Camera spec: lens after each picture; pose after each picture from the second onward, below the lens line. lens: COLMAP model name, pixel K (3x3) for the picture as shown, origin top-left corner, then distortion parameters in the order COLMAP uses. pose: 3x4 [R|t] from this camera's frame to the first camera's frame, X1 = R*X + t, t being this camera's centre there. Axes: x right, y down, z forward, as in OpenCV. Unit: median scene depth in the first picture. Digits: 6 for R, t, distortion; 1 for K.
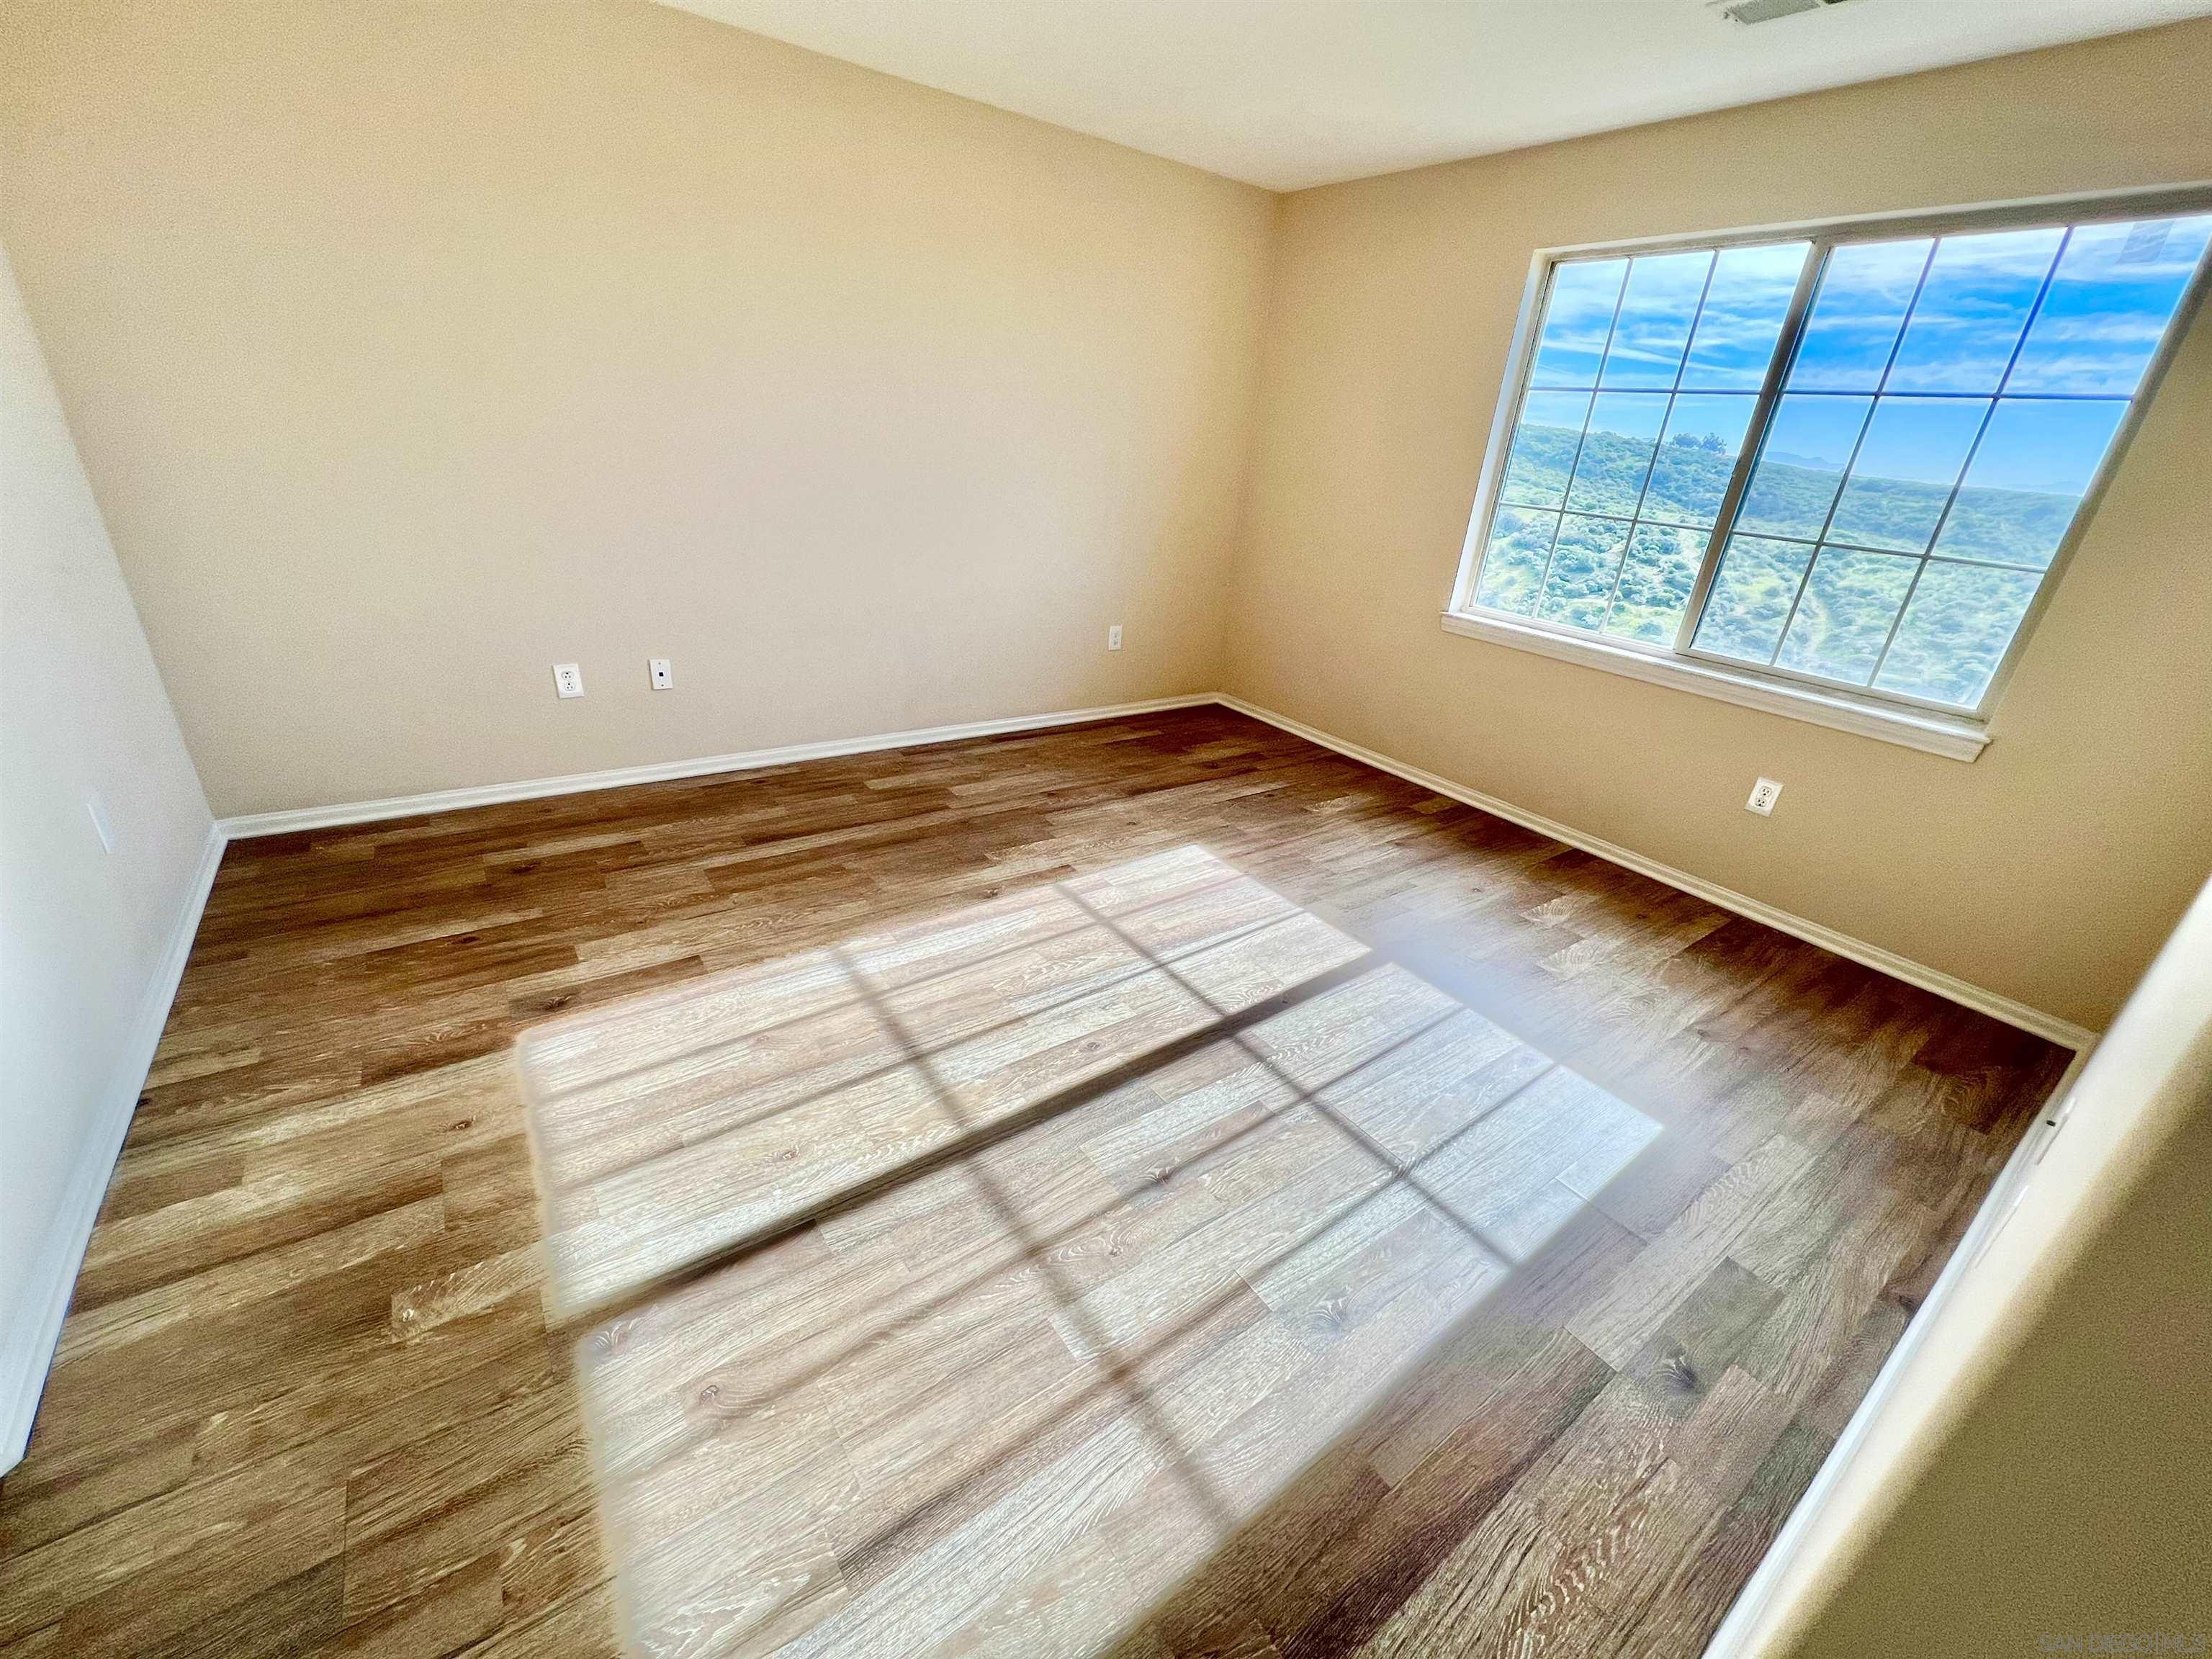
lens RADIAL K [[888.3, 0, 1098.9], [0, 888.3, 836.5], [0, 0, 1]] dist [-0.001952, -0.000042]
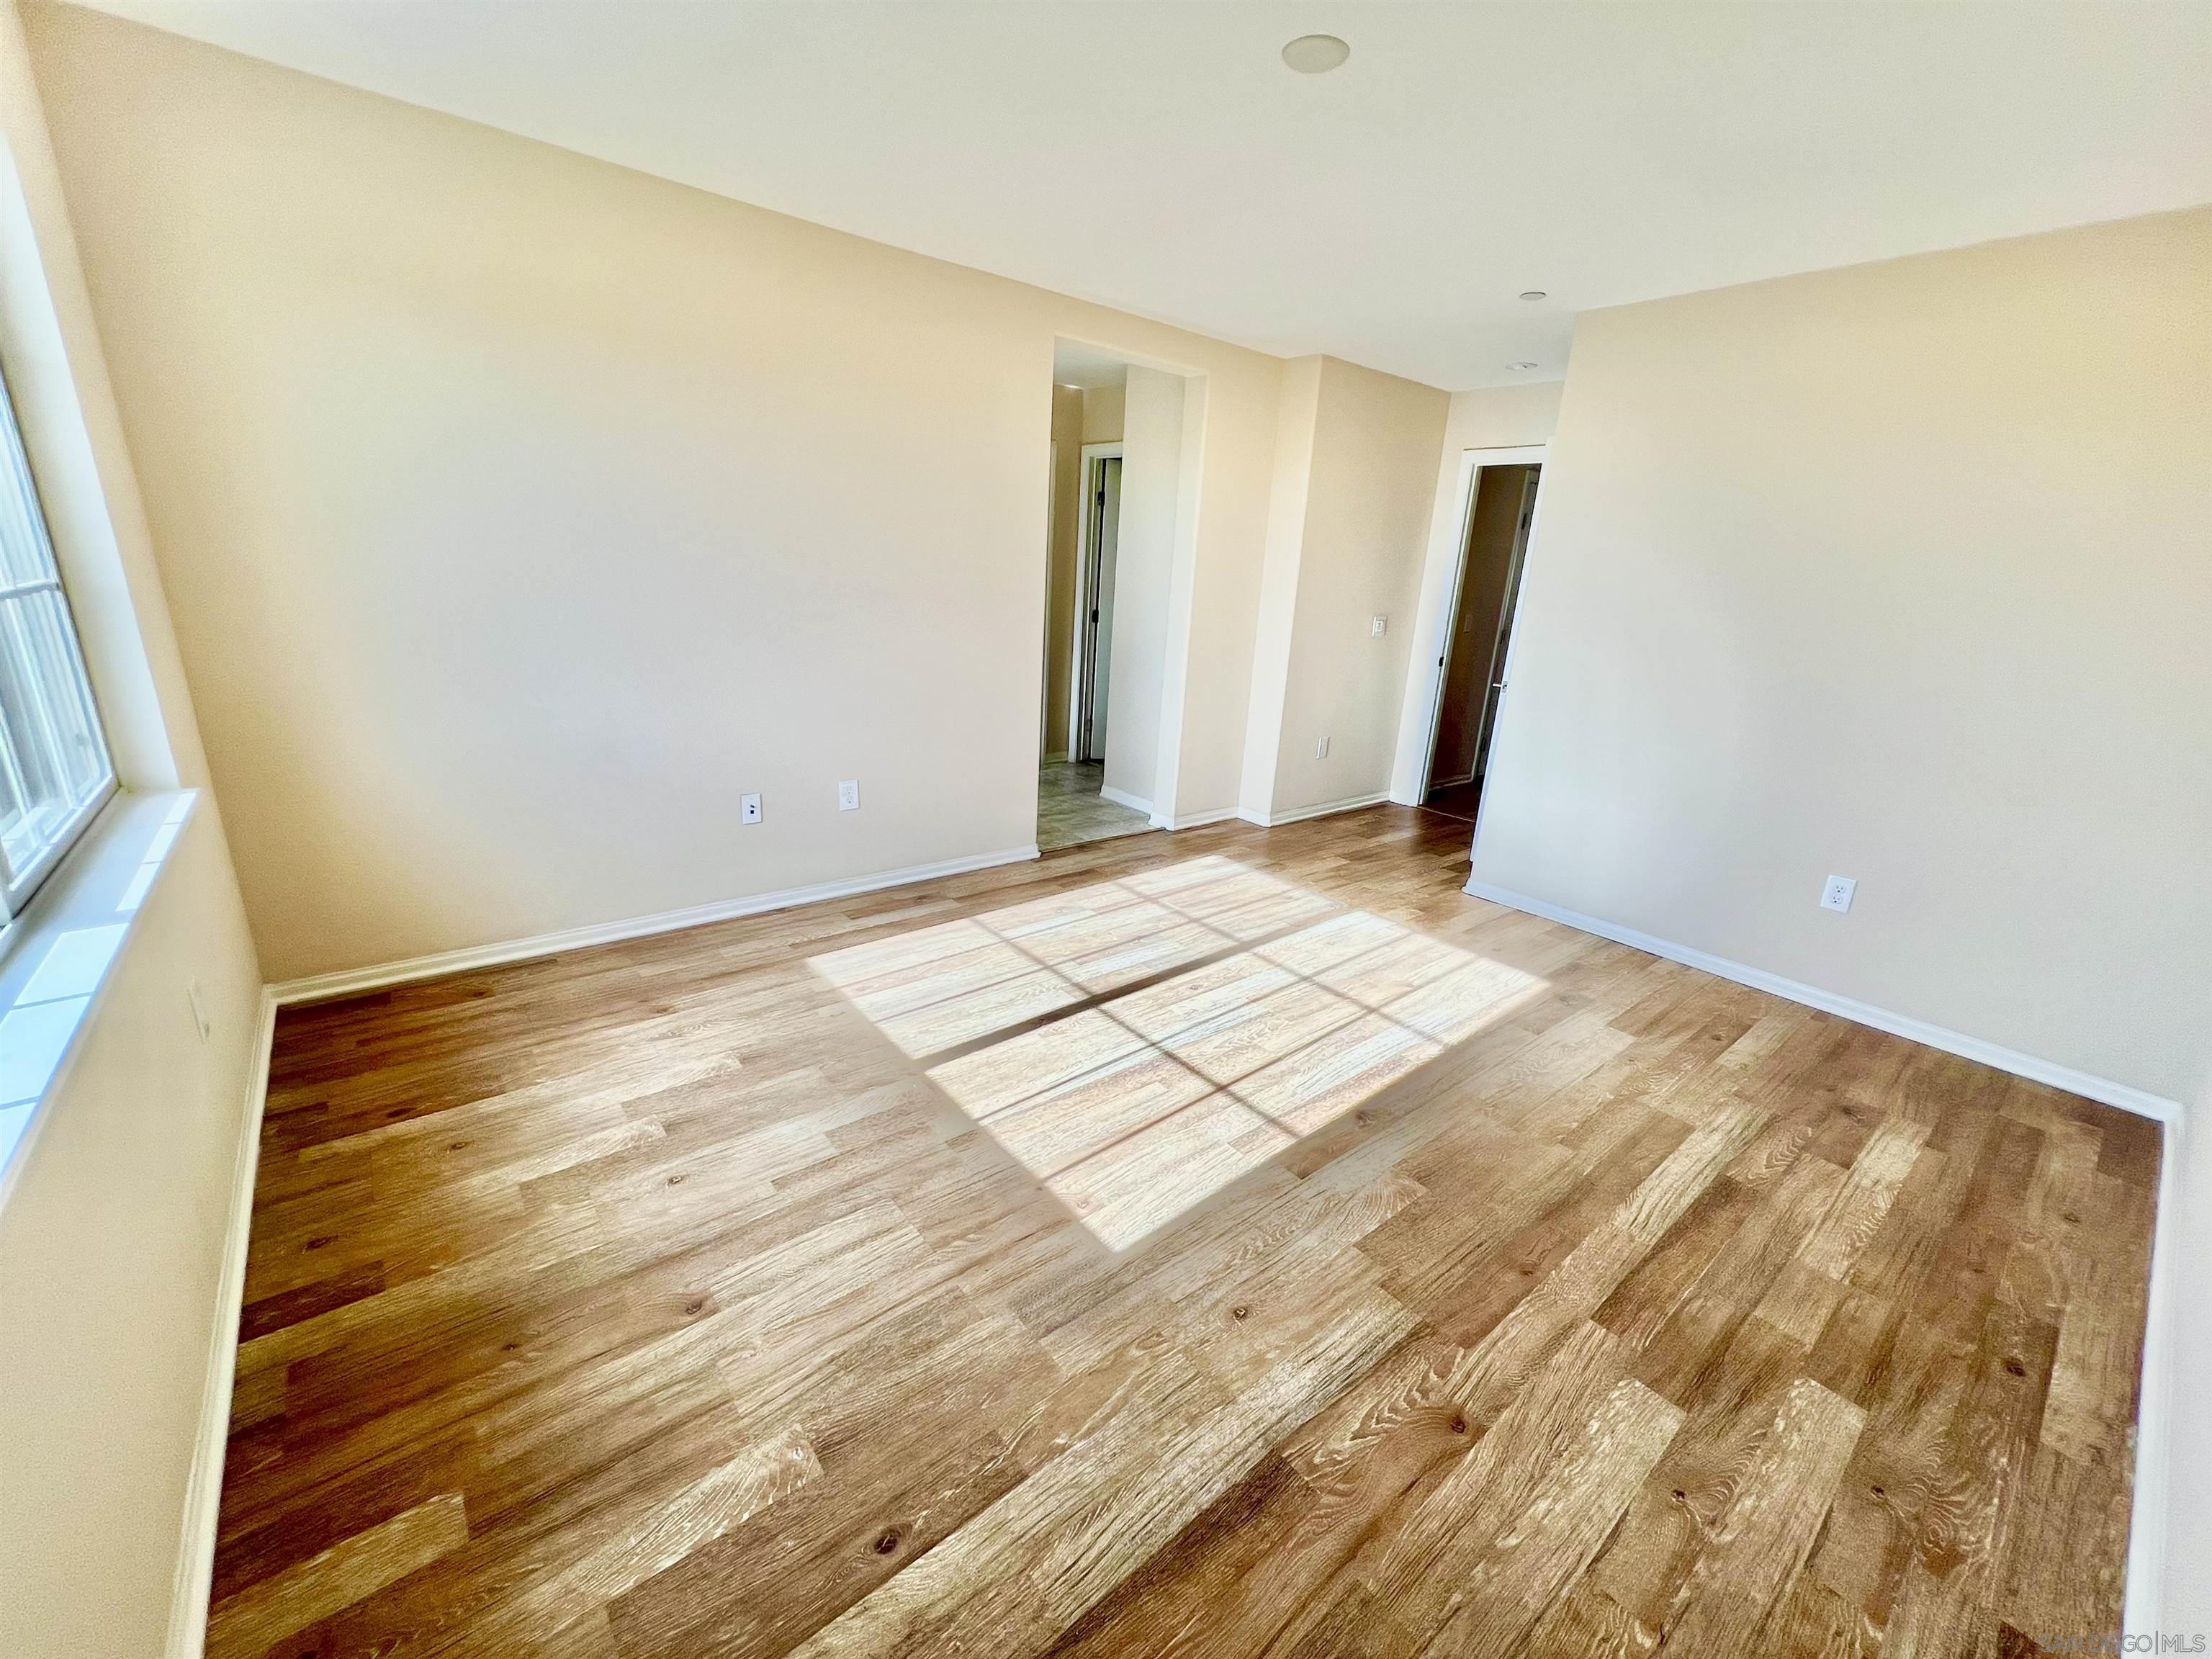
lens RADIAL K [[886.3, 0, 1099.5], [0, 886.3, 822.9], [0, 0, 1]] dist [-0.003836, 0.000474]
pose [[-0.988871, -0.109144, -0.101104, 0.272133], [-0.148712, 0.745177, 0.650073, -0.737172], [0.004388, 0.657874, -0.753115, 1.646354]]
